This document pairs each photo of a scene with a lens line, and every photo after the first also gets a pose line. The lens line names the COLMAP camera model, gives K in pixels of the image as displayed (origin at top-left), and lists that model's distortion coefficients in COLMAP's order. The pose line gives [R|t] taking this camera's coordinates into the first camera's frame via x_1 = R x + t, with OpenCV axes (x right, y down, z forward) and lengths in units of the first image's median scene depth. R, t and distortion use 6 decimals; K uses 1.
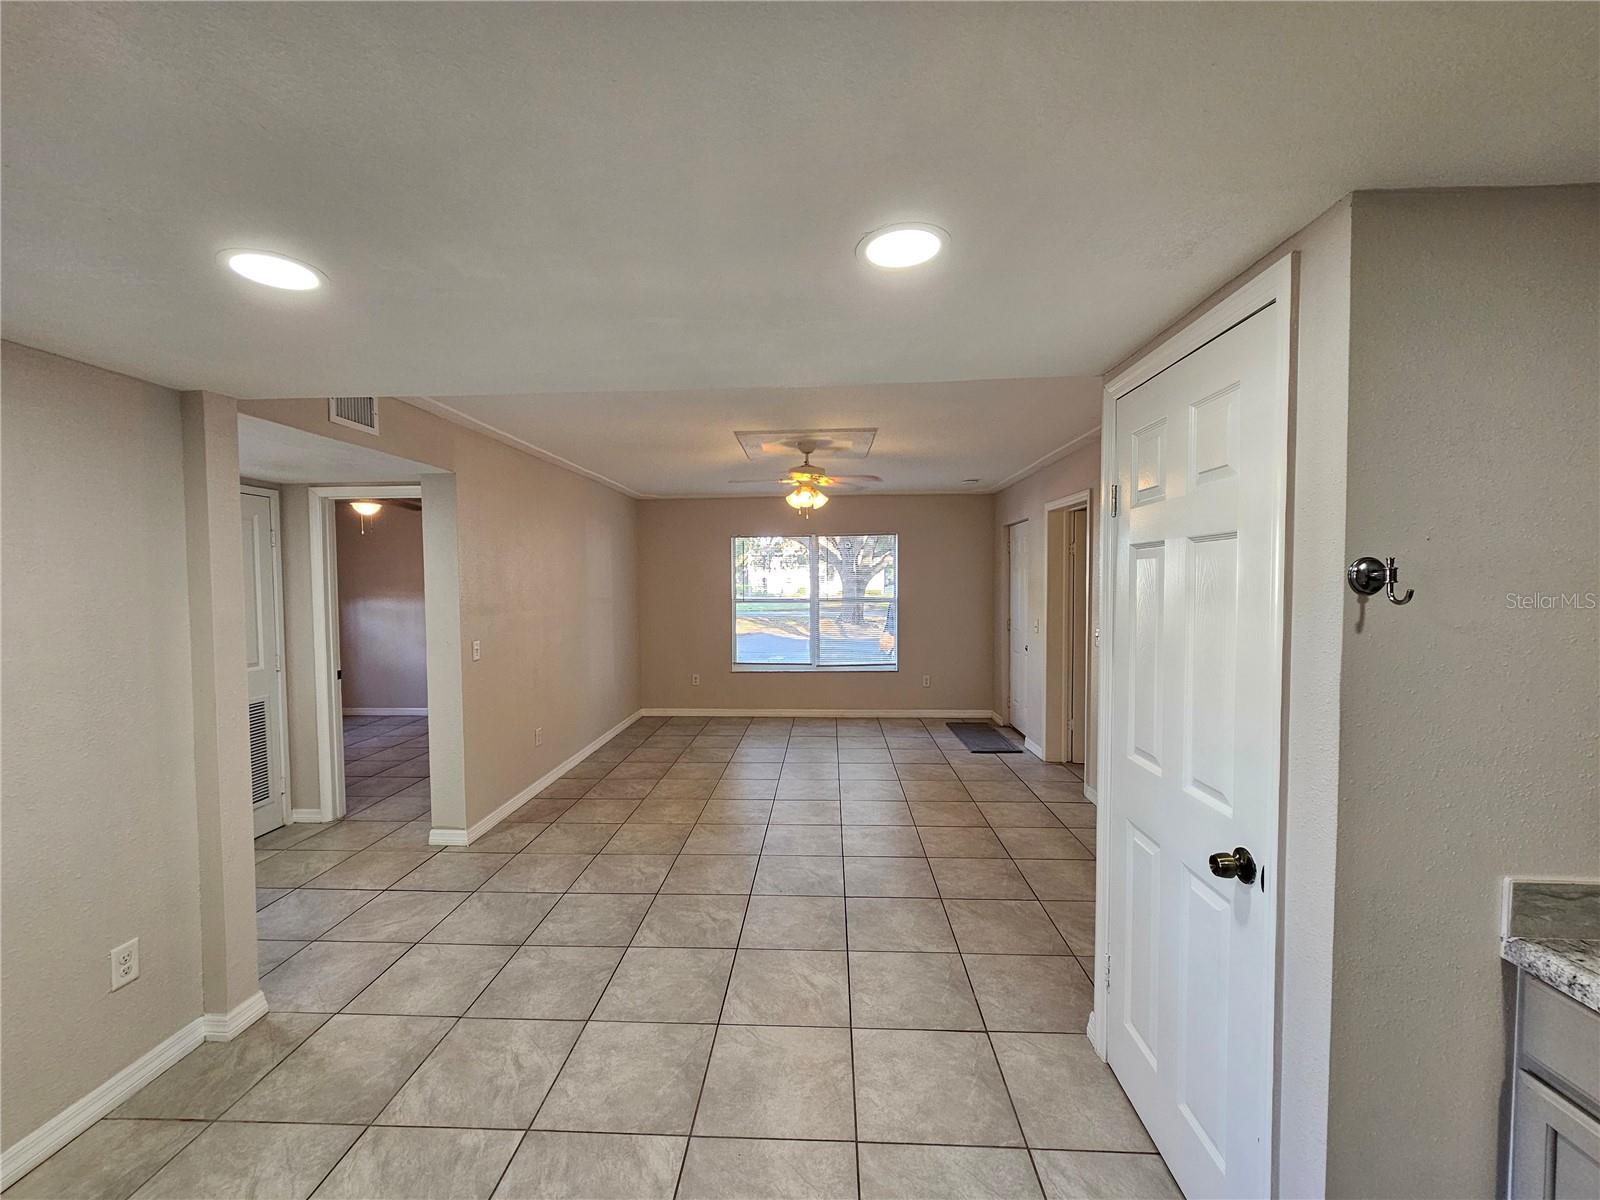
lens RADIAL K [[655.6, 0, 795.5], [0, 655.6, 600.7], [0, 0, 1]] dist [-0.003608, 0.002012]
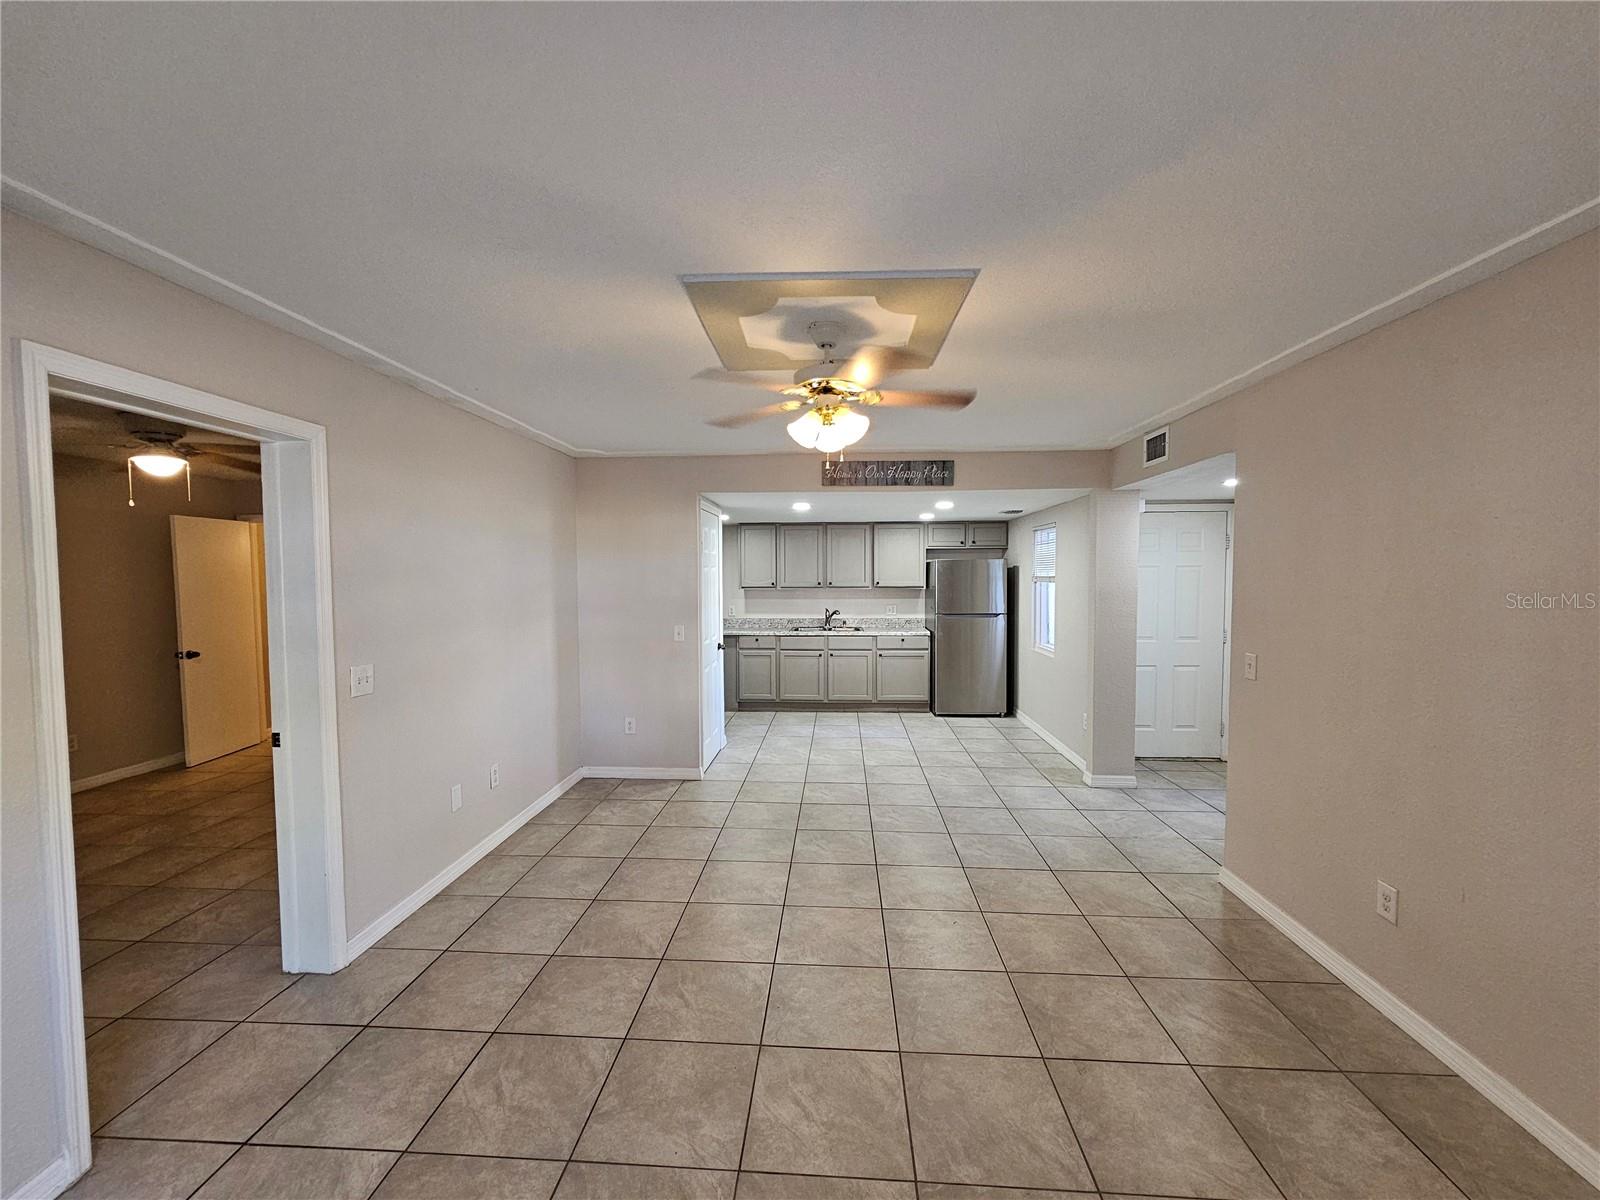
lens RADIAL K [[655.6, 0, 800.1], [0, 655.6, 611.3], [0, 0, 1]] dist [-0.003608, 0.002012]
pose [[-0.999922, 0.009522, 0.008108, 0.066397], [0.010237, 0.995593, 0.093224, -0.103679], [-0.007185, 0.093300, -0.995612, 2.698641]]
